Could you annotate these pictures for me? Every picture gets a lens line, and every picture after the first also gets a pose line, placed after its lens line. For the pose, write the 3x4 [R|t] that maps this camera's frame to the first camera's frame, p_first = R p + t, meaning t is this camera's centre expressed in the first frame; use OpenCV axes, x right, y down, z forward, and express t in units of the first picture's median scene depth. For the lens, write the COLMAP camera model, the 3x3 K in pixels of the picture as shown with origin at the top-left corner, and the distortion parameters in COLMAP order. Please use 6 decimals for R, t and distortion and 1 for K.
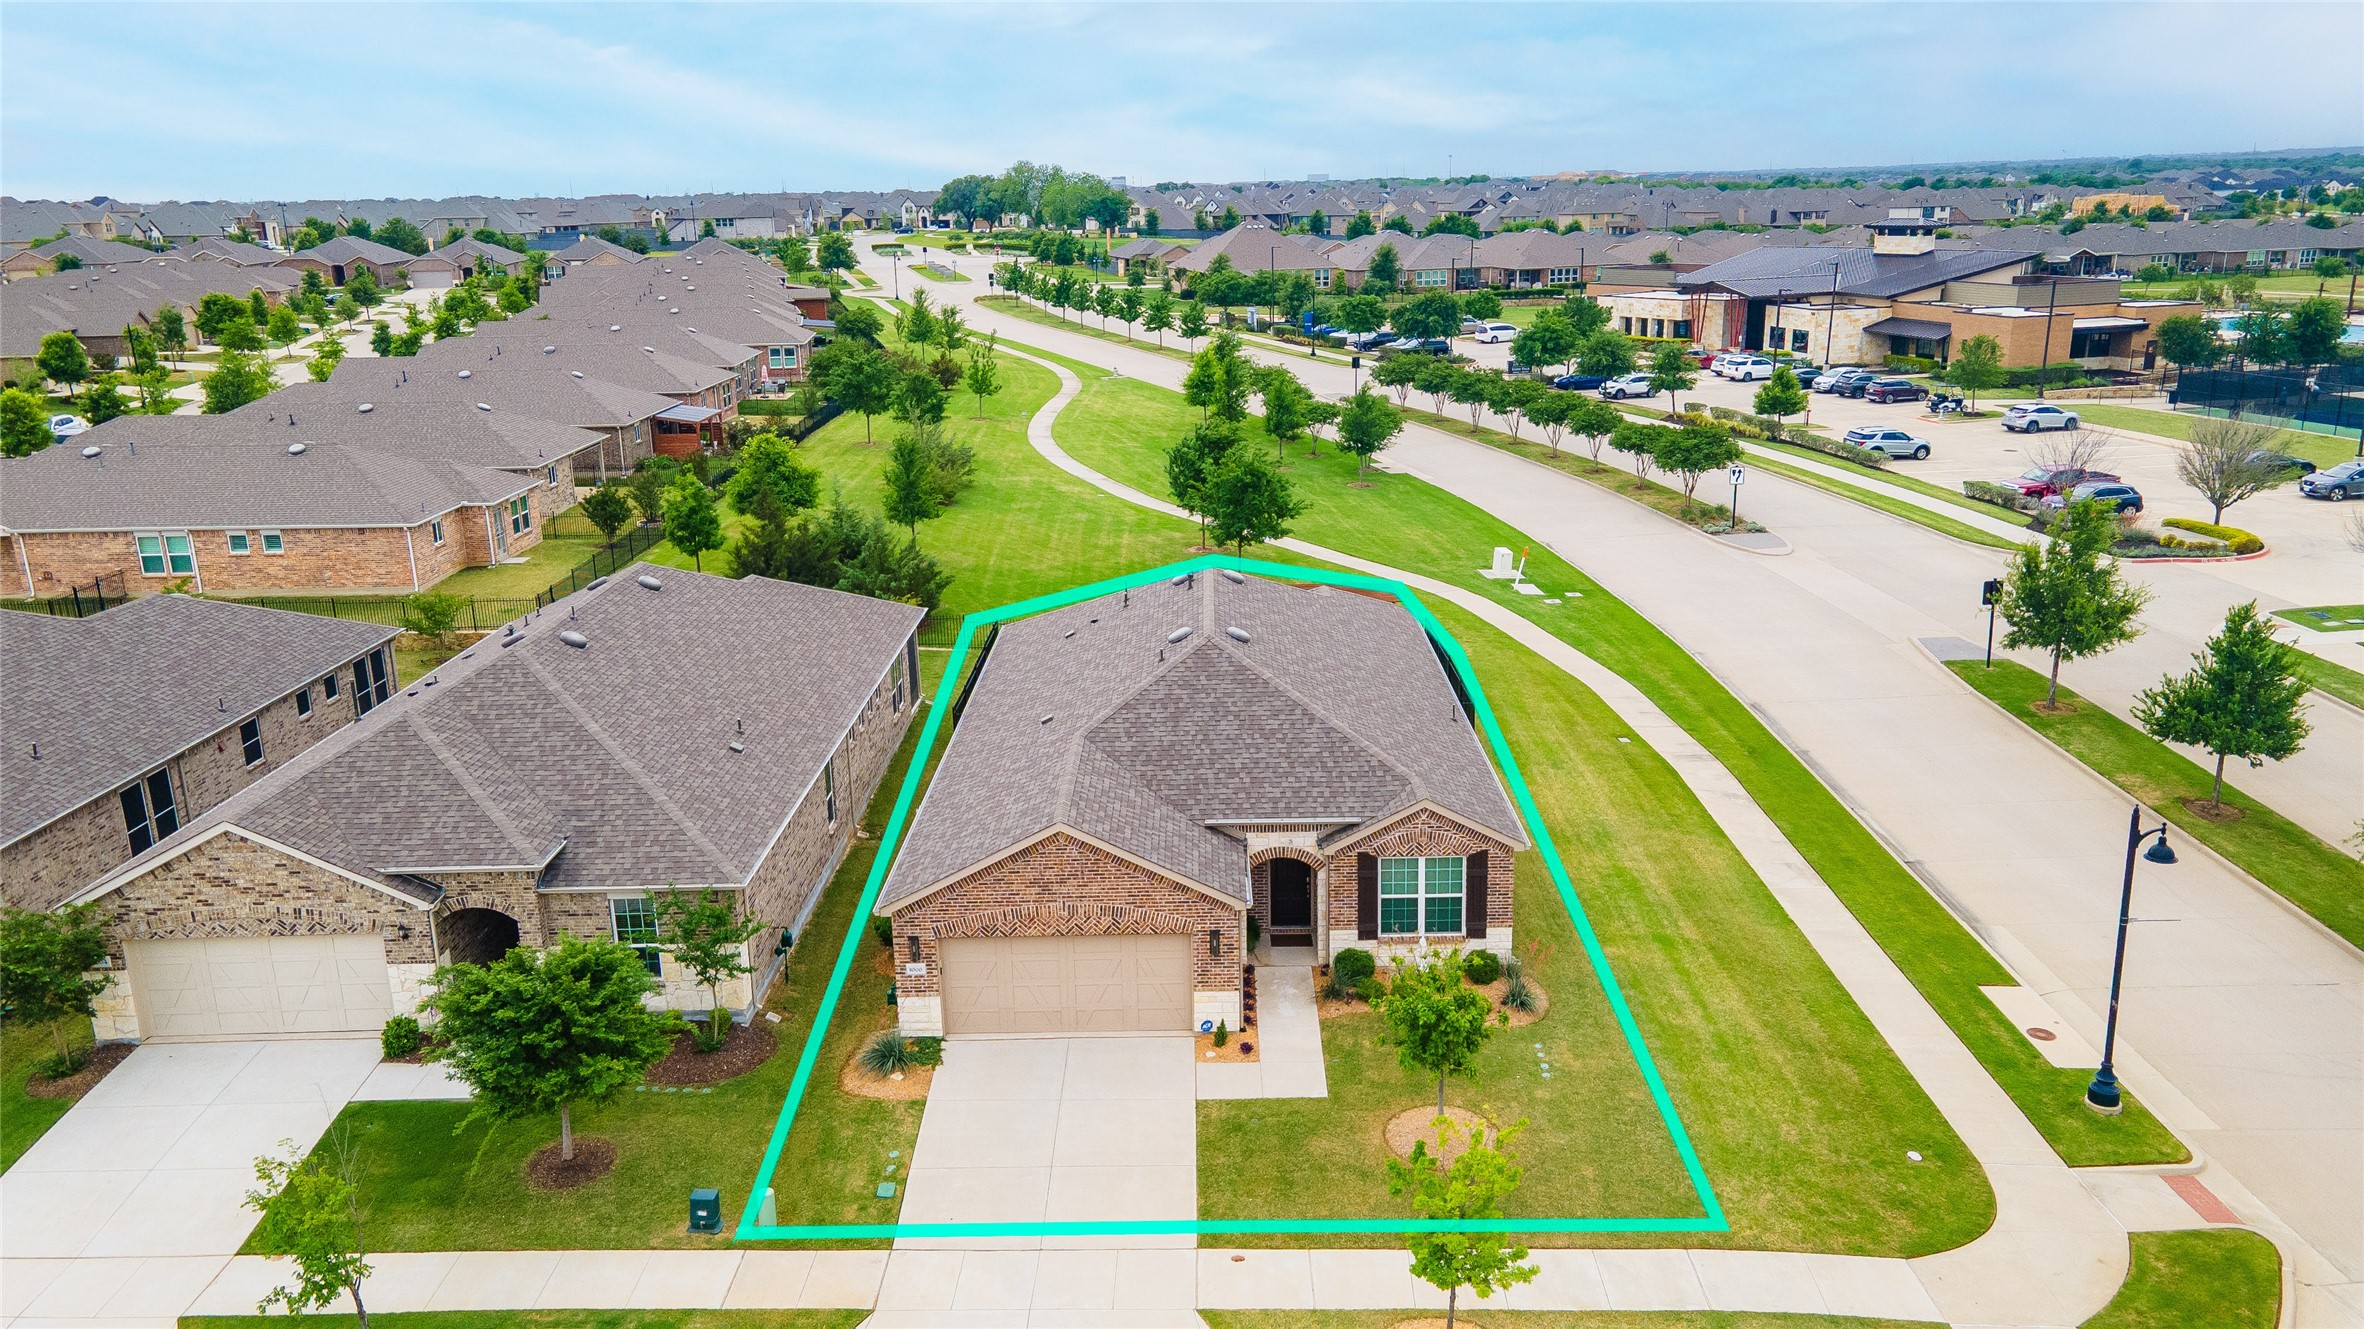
lens RADIAL K [[1746.4, 0, 1188.9], [0, 1746.4, 656.8], [0, 0, 1]] dist [0.038830, 0.015463]
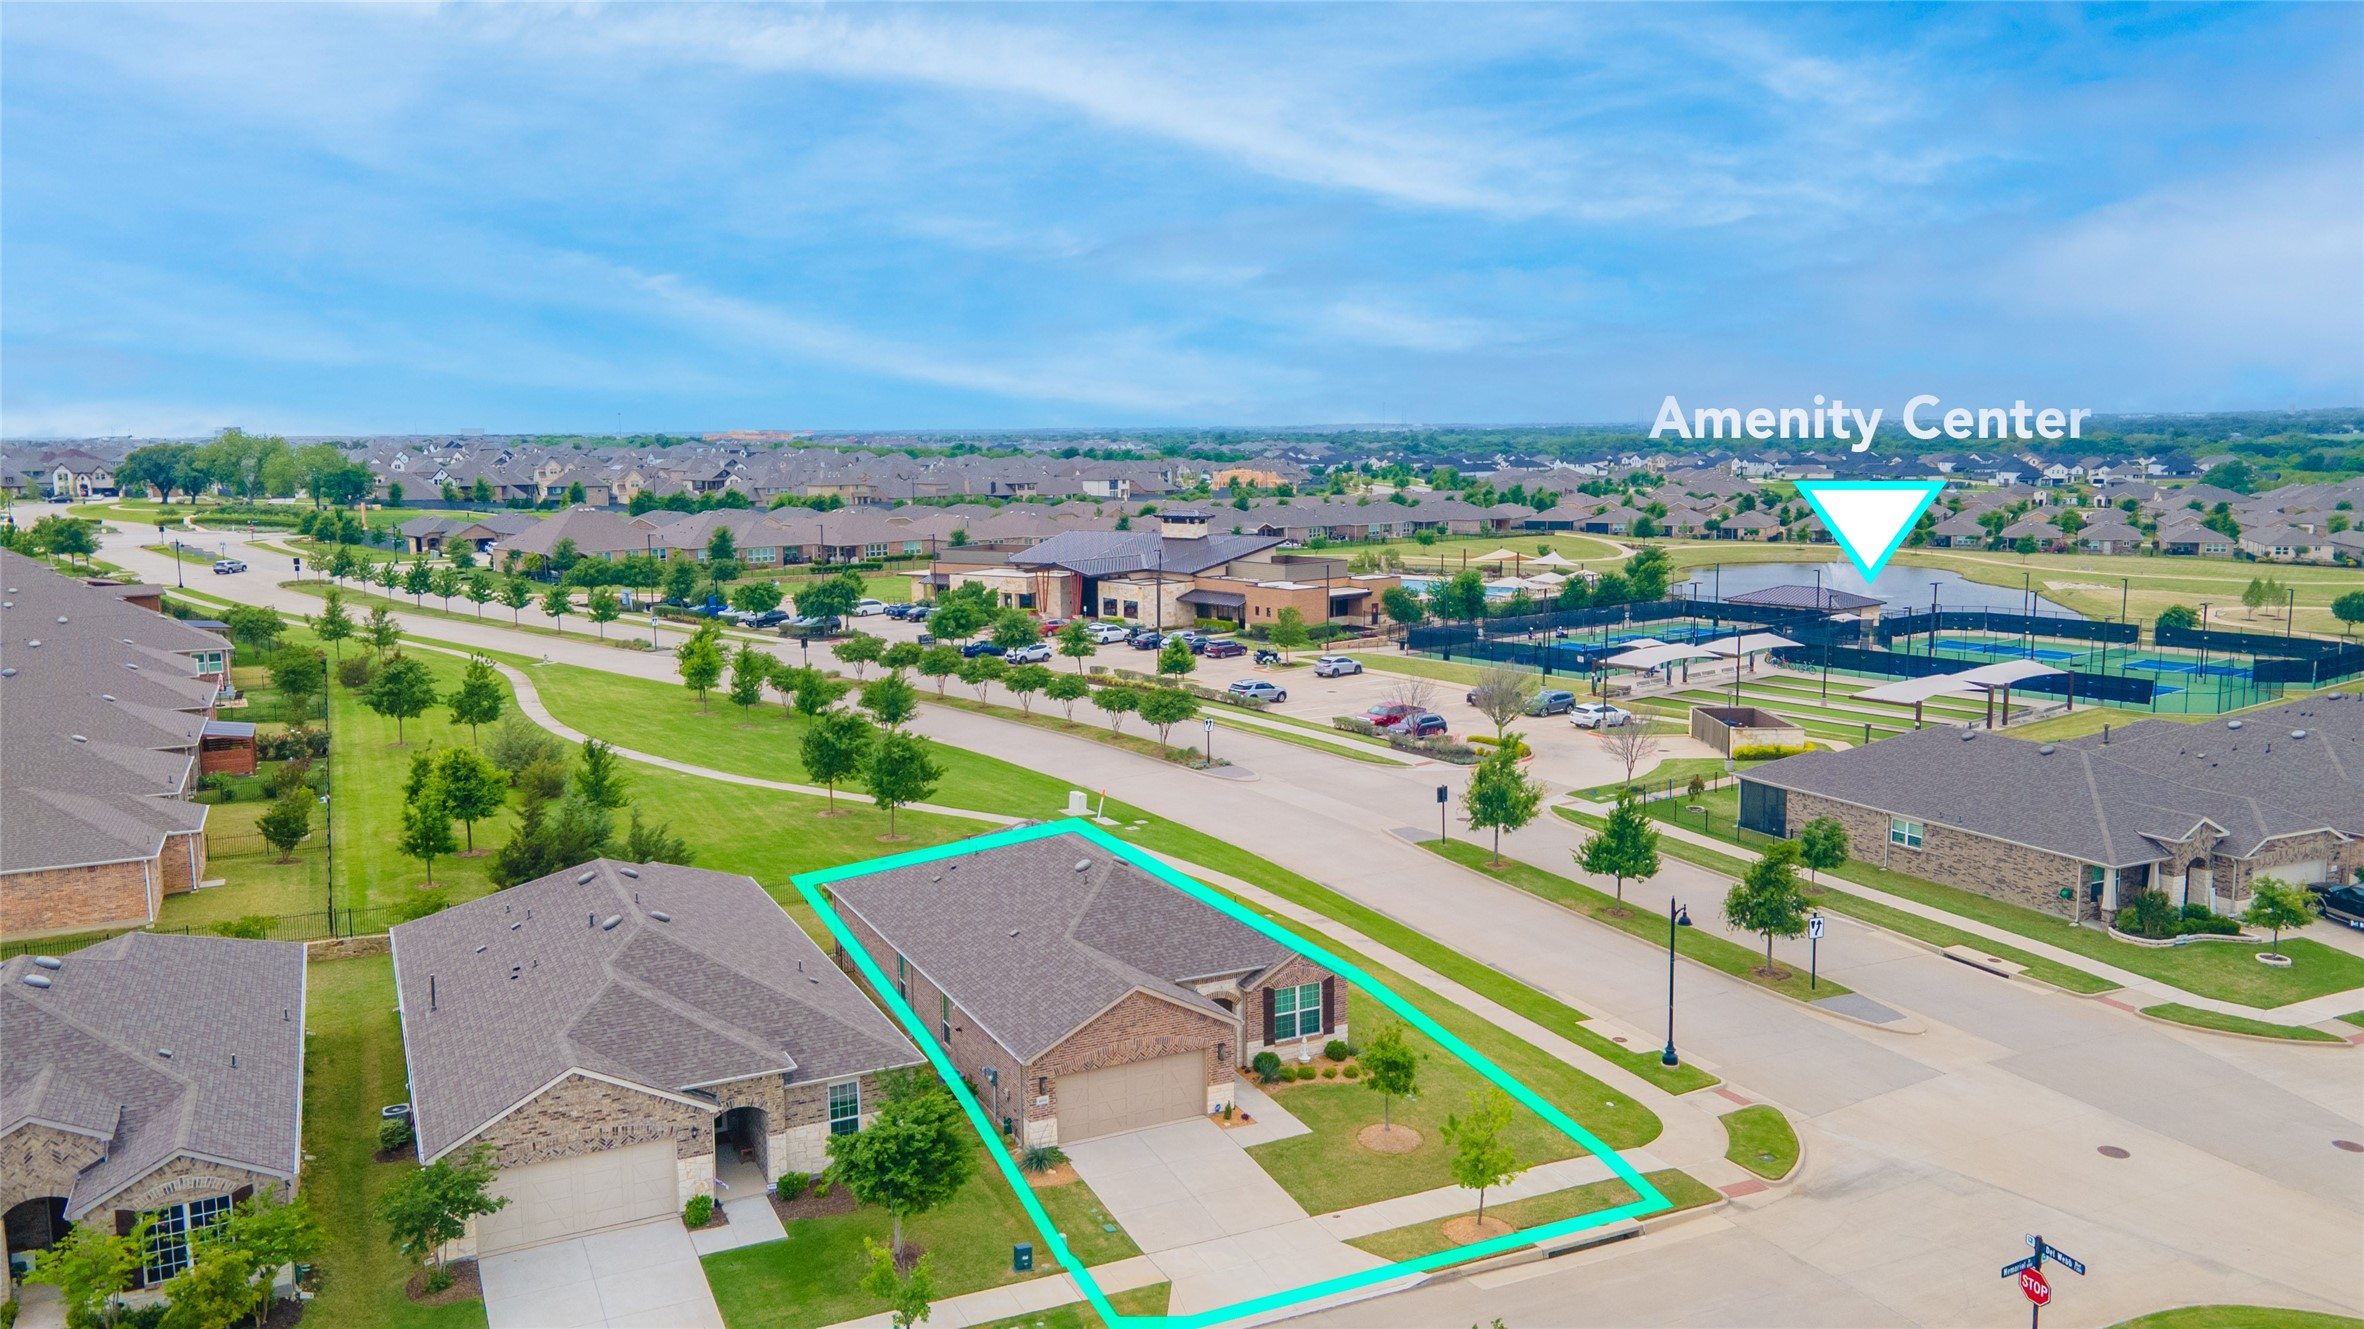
lens RADIAL K [[1746.4, 0, 1189.4], [0, 1746.4, 657.0], [0, 0, 1]] dist [0.038830, 0.015463]
pose [[0.892060, -0.047177, 0.449448, -0.358608], [0.108807, 0.987701, -0.112282, -0.007041], [-0.438623, 0.149065, 0.886222, -0.223900]]
